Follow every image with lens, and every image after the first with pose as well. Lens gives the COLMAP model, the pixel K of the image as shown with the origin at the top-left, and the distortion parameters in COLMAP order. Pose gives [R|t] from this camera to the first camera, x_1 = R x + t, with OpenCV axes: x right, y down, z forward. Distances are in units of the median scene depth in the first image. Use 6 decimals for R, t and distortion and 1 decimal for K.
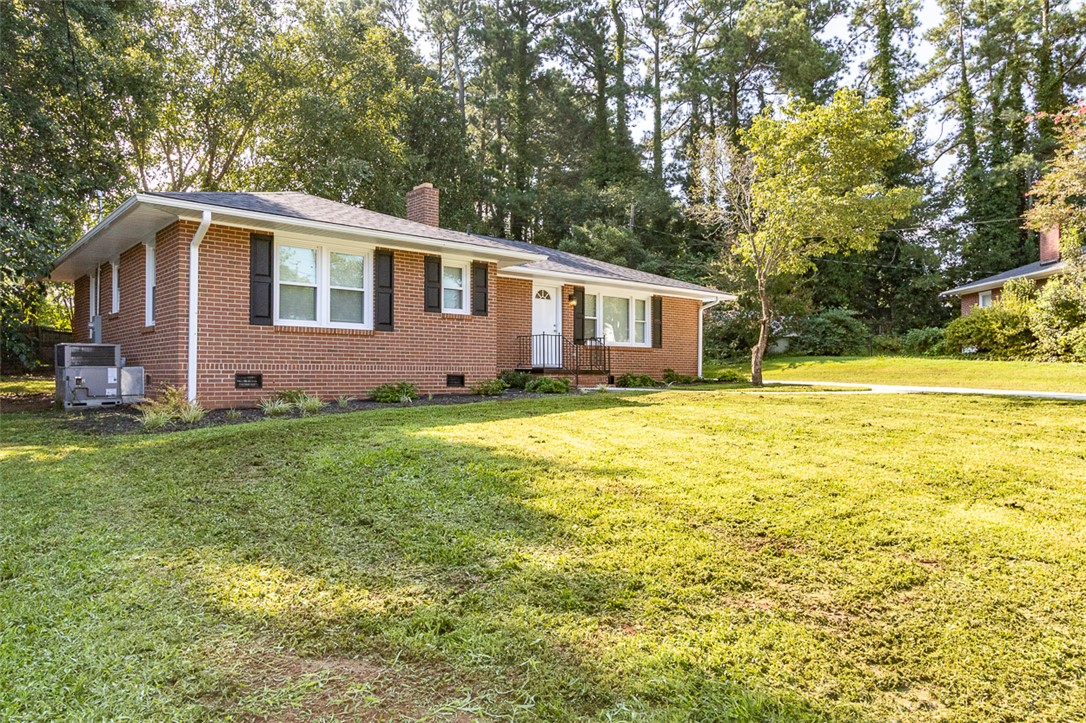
lens RADIAL K [[700.9, 0, 544.0], [0, 700.9, 362.6], [0, 0, 1]] dist [0.004698, 0.000608]
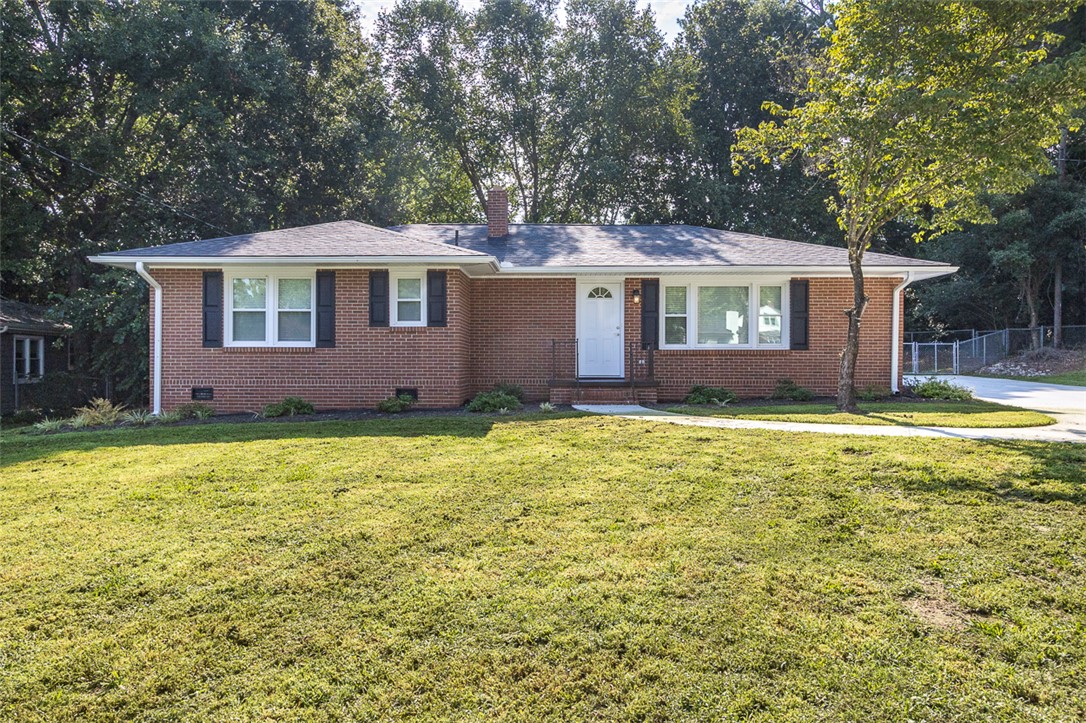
lens RADIAL K [[700.9, 0, 543.5], [0, 700.9, 360.2], [0, 0, 1]] dist [0.004698, 0.000608]
pose [[0.732182, -0.006307, -0.681079, 0.679968], [0.012717, 0.999909, 0.004411, -0.024247], [0.680990, -0.011891, 0.732196, 0.412248]]
